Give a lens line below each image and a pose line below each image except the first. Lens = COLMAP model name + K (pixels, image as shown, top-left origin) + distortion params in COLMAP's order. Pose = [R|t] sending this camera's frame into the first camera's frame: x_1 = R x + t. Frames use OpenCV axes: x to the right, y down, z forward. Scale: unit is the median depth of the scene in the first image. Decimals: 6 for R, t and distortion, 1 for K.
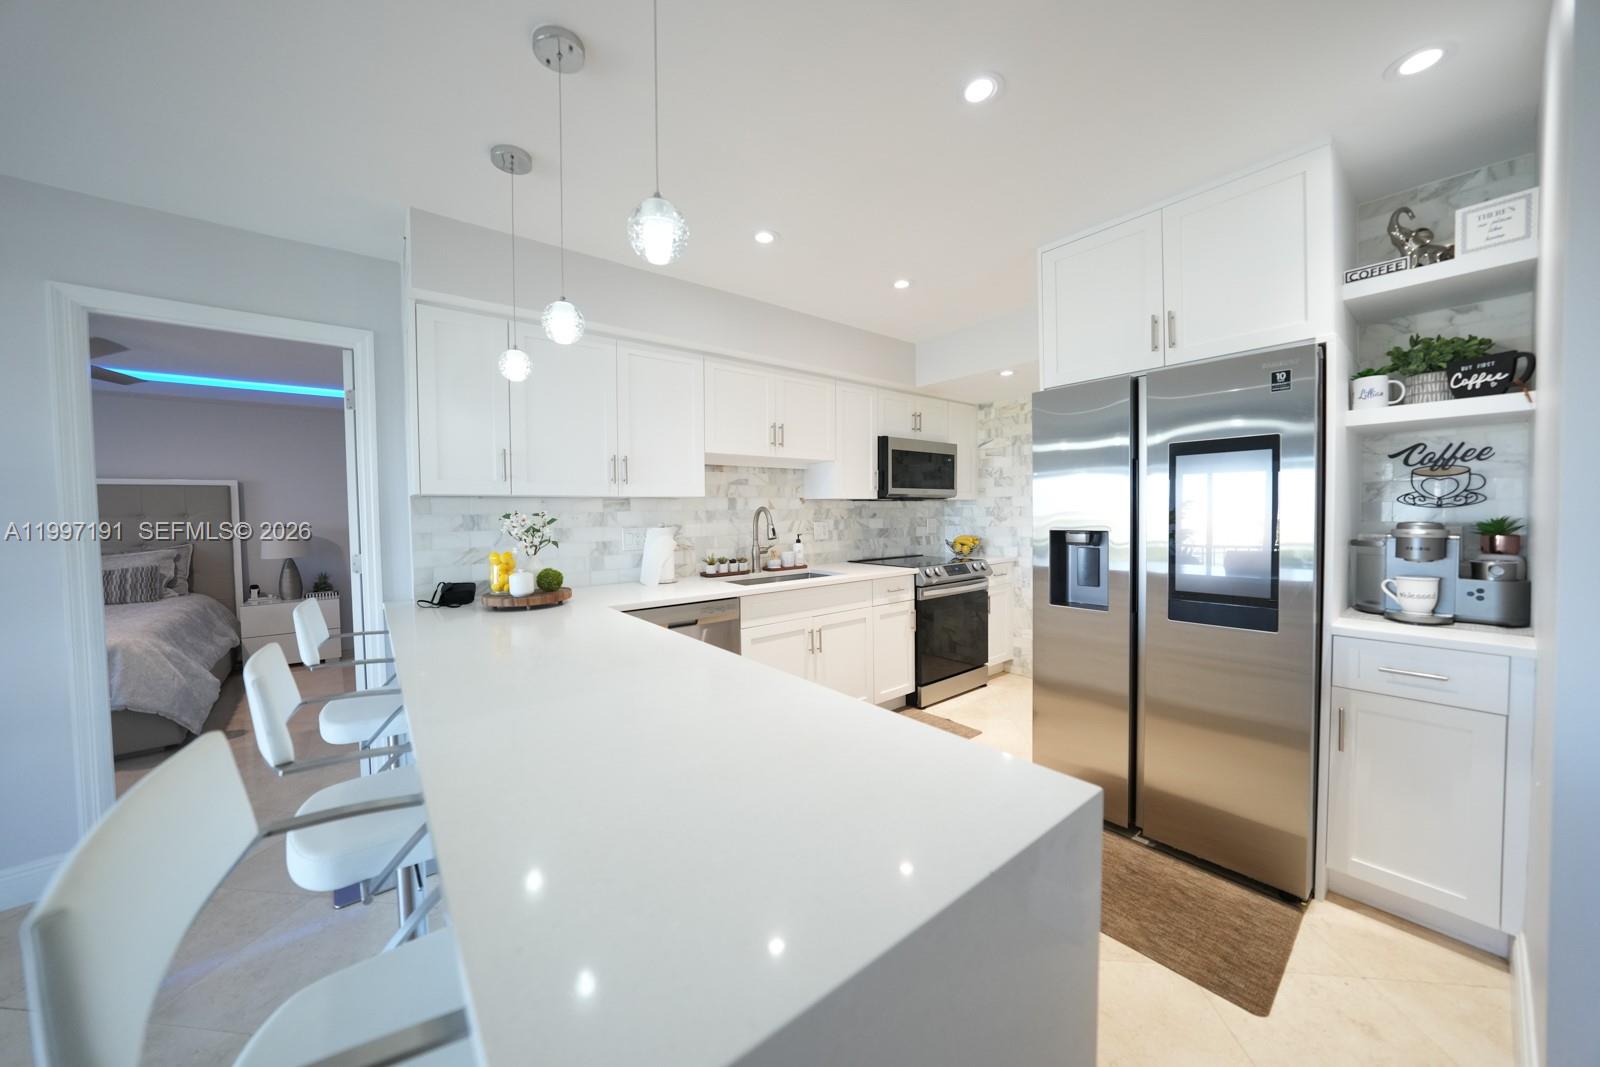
lens RADIAL K [[563.7, 0, 807.2], [0, 563.7, 528.5], [0, 0, 1]] dist [-0.002074, -0.000136]
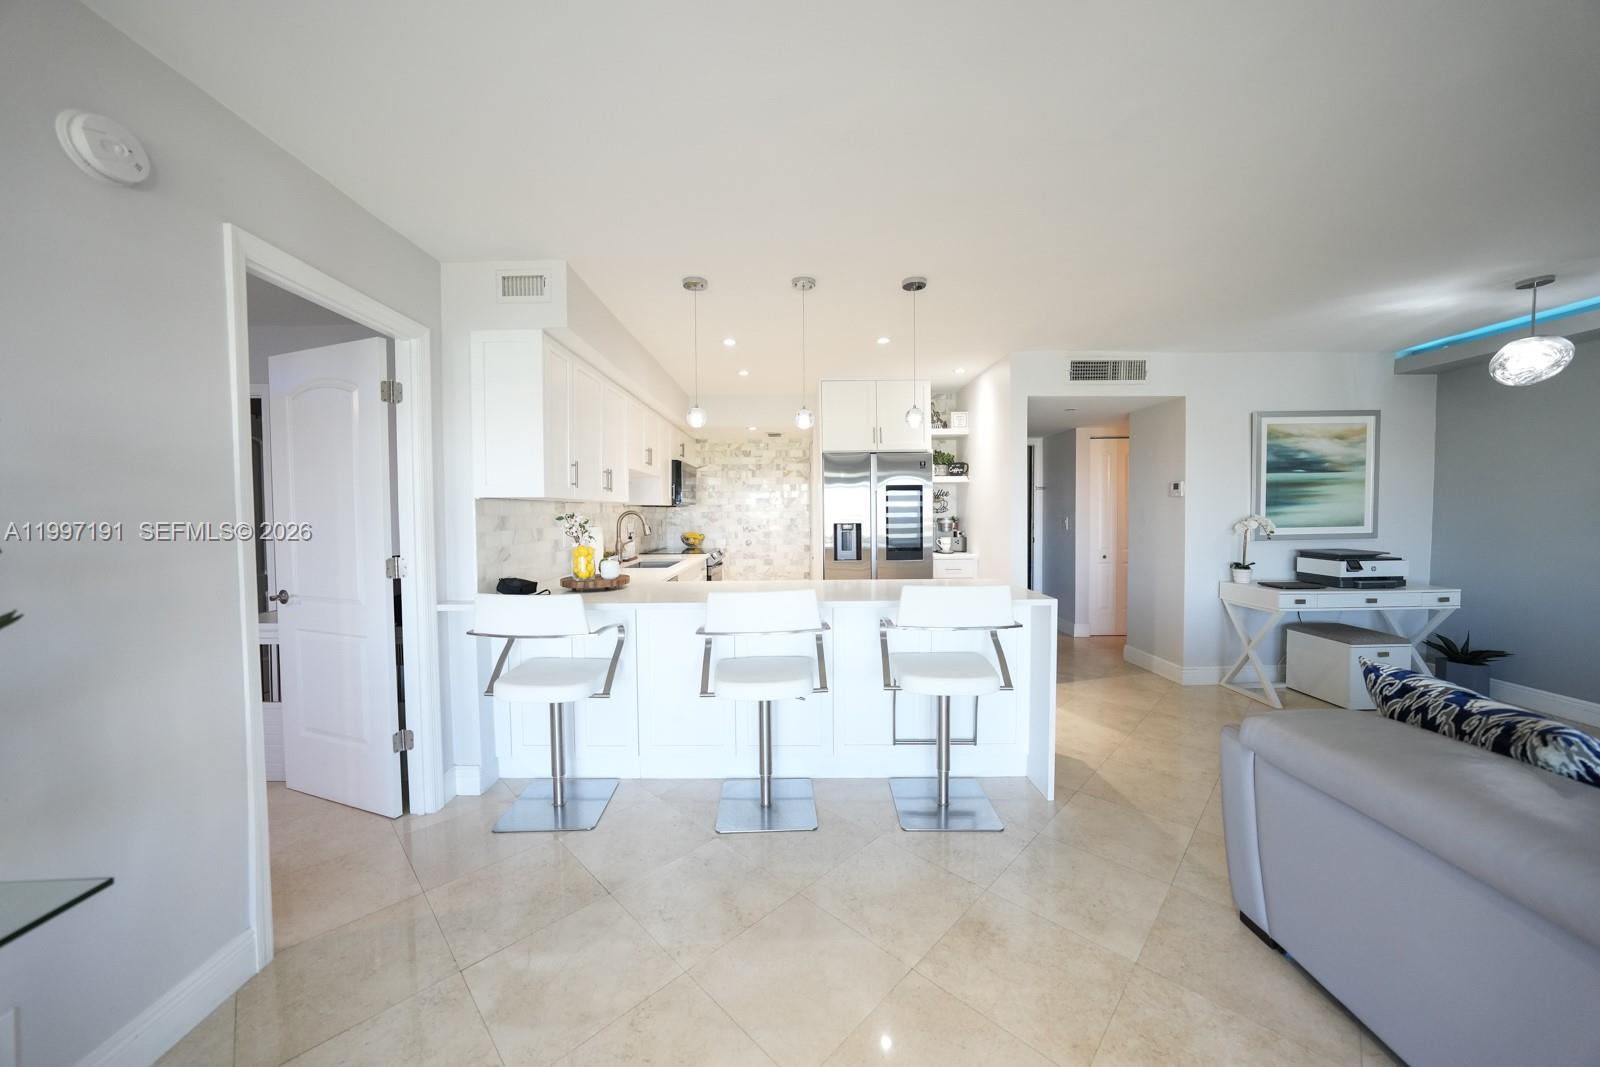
lens RADIAL K [[563.7, 0, 807.2], [0, 563.7, 528.5], [0, 0, 1]] dist [-0.002074, -0.000136]
pose [[0.608892, -0.016794, 0.793075, -0.882589], [0.025131, 0.999682, 0.001875, 0.010209], [-0.792855, 0.018789, 0.609121, -0.100205]]
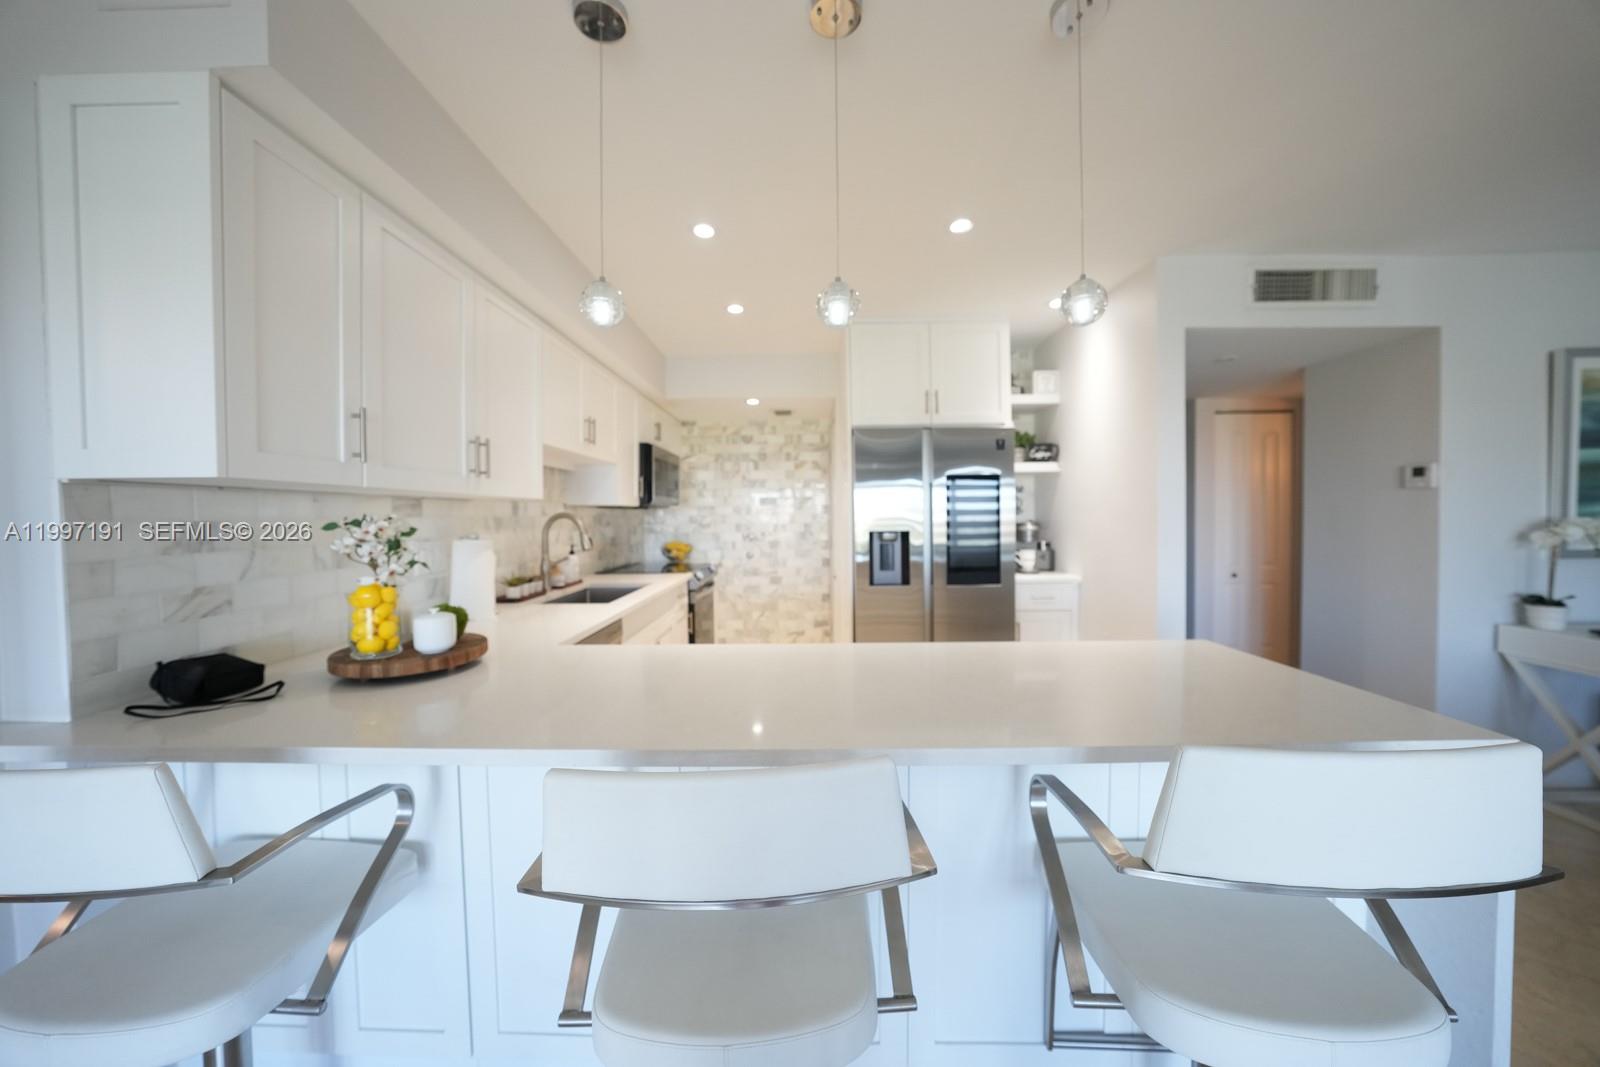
lens RADIAL K [[551.1, 0, 801.2], [0, 551.1, 527.4], [0, 0, 1]] dist [-0.000993, -0.000088]
pose [[0.634219, -0.010667, 0.773080, -0.508288], [0.026980, 0.999601, -0.008342, -0.000228], [-0.772683, 0.026148, 0.634254, 0.210155]]
